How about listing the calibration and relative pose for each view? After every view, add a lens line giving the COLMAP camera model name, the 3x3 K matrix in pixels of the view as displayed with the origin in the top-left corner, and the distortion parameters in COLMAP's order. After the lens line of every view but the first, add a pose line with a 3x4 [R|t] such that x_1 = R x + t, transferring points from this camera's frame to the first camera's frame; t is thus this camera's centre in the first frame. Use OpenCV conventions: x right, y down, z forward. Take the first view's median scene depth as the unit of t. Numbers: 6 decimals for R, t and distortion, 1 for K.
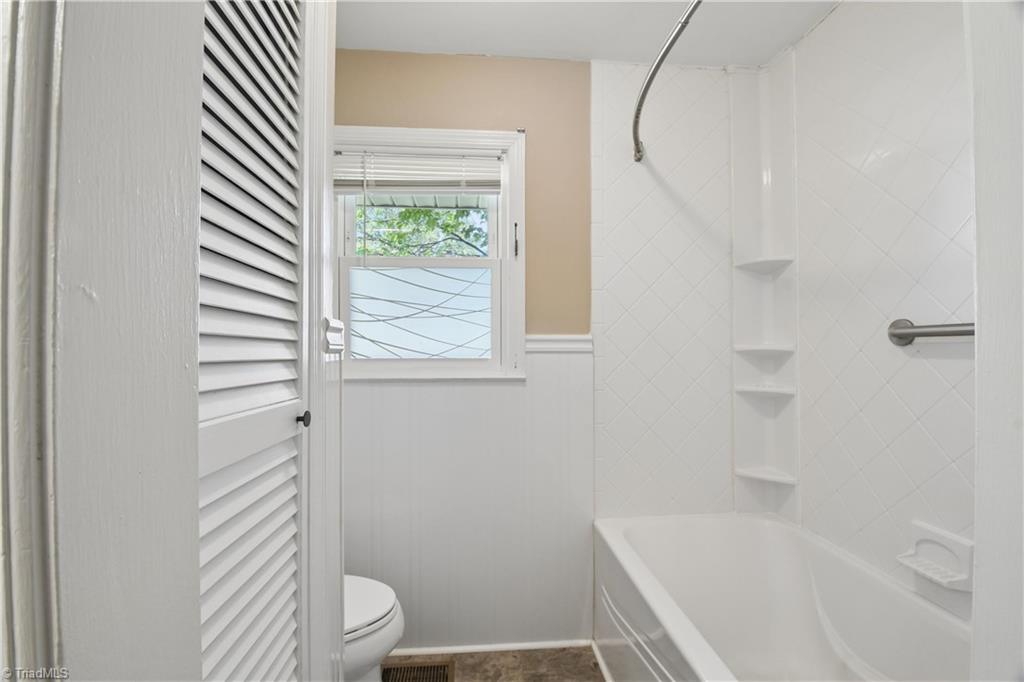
lens RADIAL K [[449.8, 0, 508.2], [0, 449.8, 349.1], [0, 0, 1]] dist [-0.008578, -0.001062]
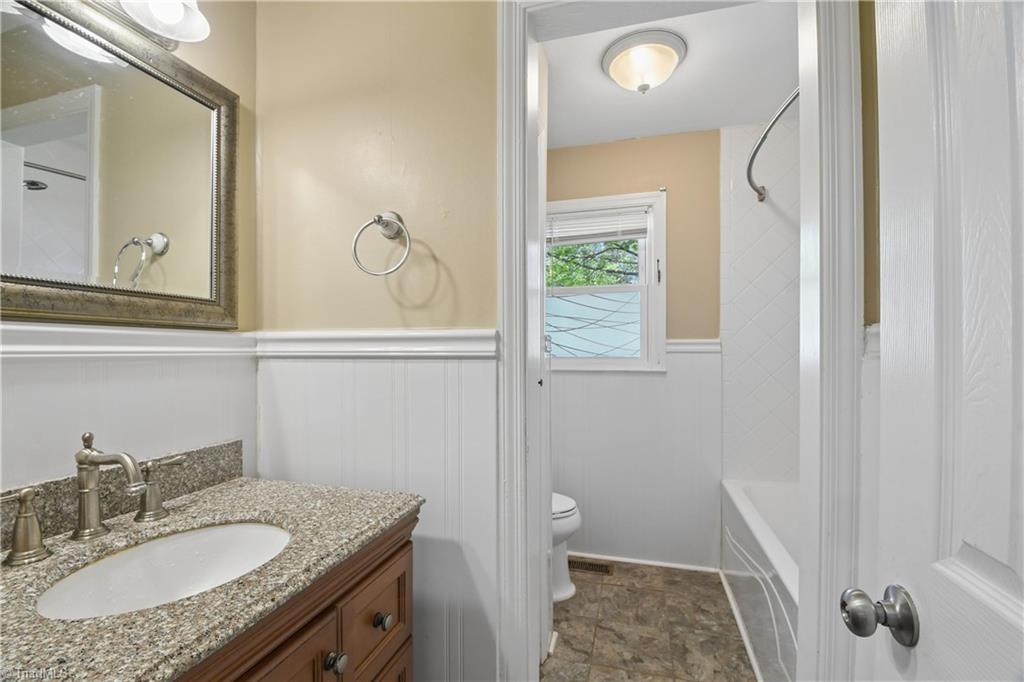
lens RADIAL K [[449.8, 0, 506.7], [0, 449.8, 348.7], [0, 0, 1]] dist [-0.008578, -0.001062]
pose [[0.935394, -0.003400, -0.353590, 0.066689], [0.002658, 0.999993, -0.002586, -0.001960], [0.353597, 0.001479, 0.935397, -0.450613]]
